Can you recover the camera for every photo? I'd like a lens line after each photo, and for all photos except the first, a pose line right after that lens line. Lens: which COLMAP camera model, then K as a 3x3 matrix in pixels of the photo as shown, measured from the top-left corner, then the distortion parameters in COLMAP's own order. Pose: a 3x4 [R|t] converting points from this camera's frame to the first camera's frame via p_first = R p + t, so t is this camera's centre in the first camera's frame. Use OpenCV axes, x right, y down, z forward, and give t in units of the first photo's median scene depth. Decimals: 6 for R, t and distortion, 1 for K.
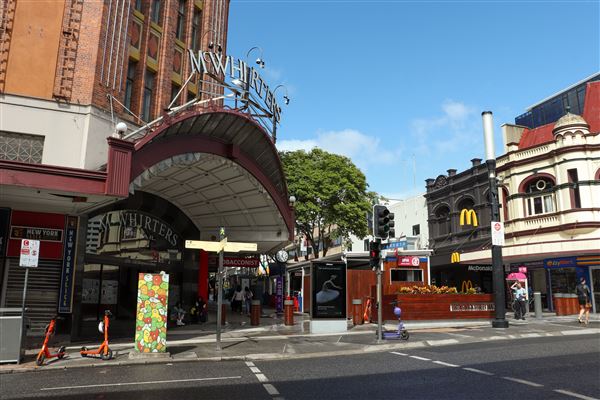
lens RADIAL K [[495.9, 0, 297.3], [0, 495.9, 200.4], [0, 0, 1]] dist [-0.175429, 0.156192]
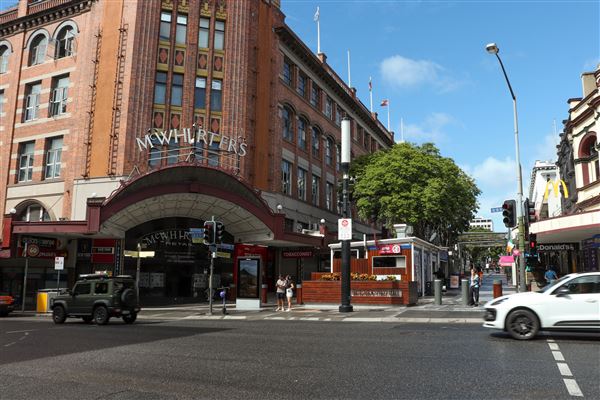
lens RADIAL K [[495.9, 0, 297.3], [0, 495.9, 200.4], [0, 0, 1]] dist [-0.175429, 0.156192]
pose [[0.737710, -0.107710, -0.666470, 1.196706], [0.137715, 0.990442, -0.007632, -0.004996], [0.660922, -0.086153, 0.745493, 0.080365]]
